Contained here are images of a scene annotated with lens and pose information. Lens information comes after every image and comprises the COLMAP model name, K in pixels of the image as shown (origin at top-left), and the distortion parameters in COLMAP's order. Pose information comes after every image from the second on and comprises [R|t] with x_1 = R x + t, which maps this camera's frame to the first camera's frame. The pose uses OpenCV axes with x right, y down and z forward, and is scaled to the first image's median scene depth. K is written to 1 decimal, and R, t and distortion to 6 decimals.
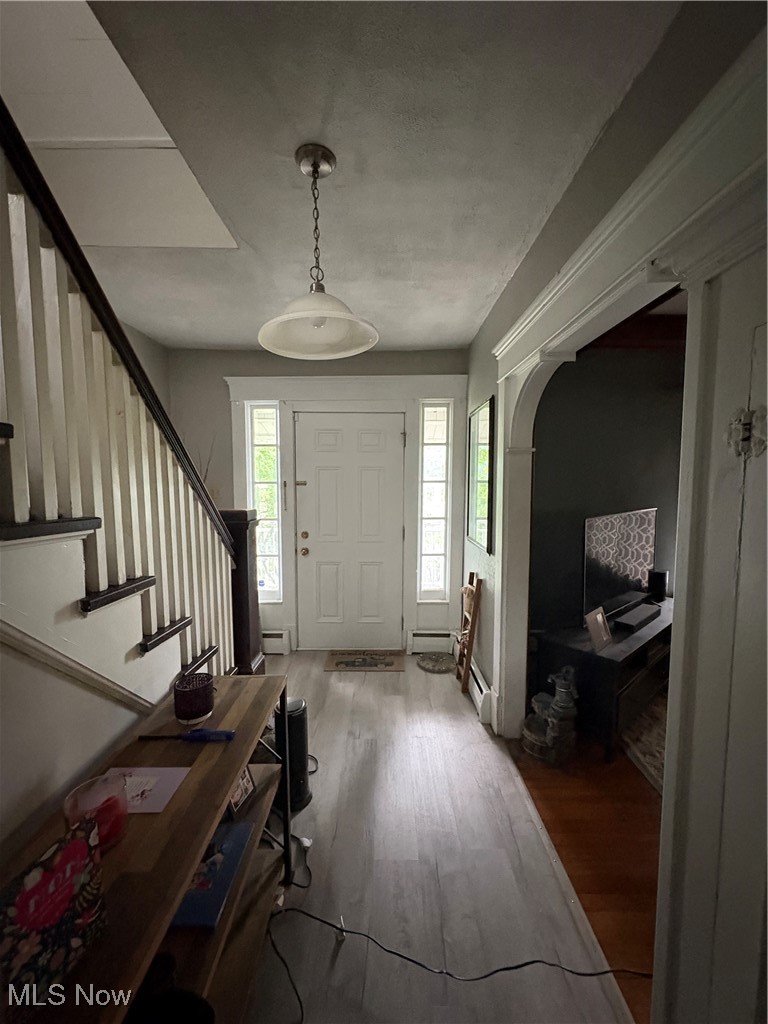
lens RADIAL K [[407.1, 0, 385.0], [0, 407.1, 506.9], [0, 0, 1]] dist [0.001243, -0.000018]
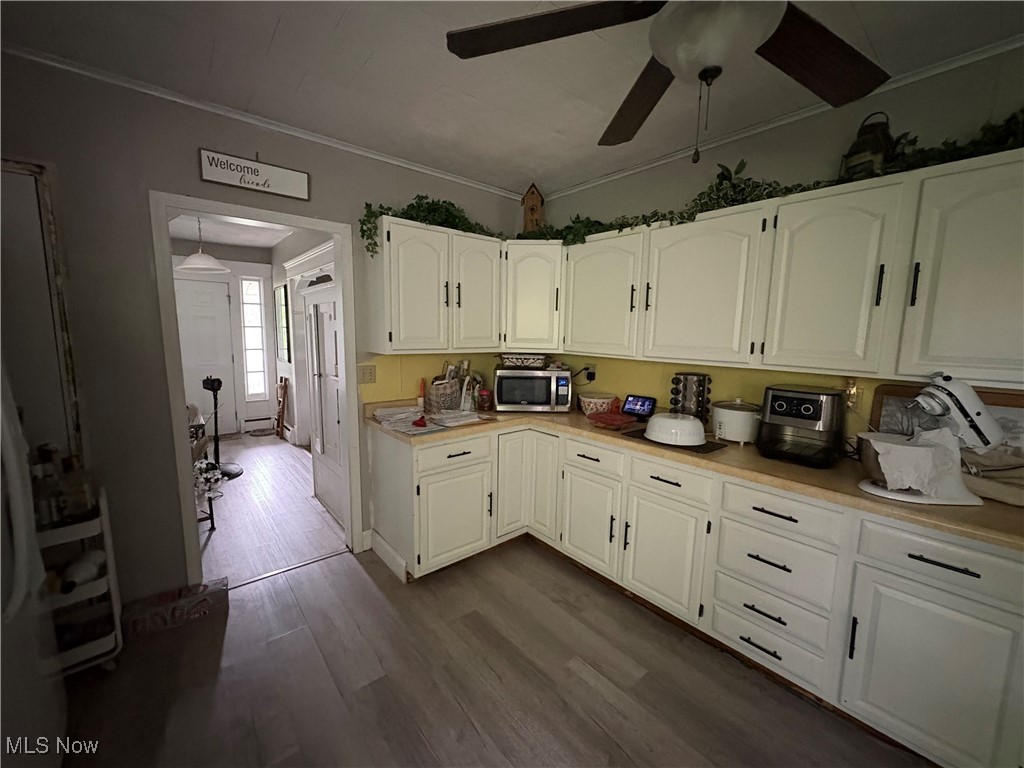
lens RADIAL K [[407.1, 0, 510.8], [0, 407.1, 384.9], [0, 0, 1]] dist [0.001243, -0.000018]
pose [[0.763881, -0.069842, 0.641567, -0.157697], [0.025998, 0.996650, 0.077543, 0.071968], [-0.644834, -0.042555, 0.763137, -0.950448]]
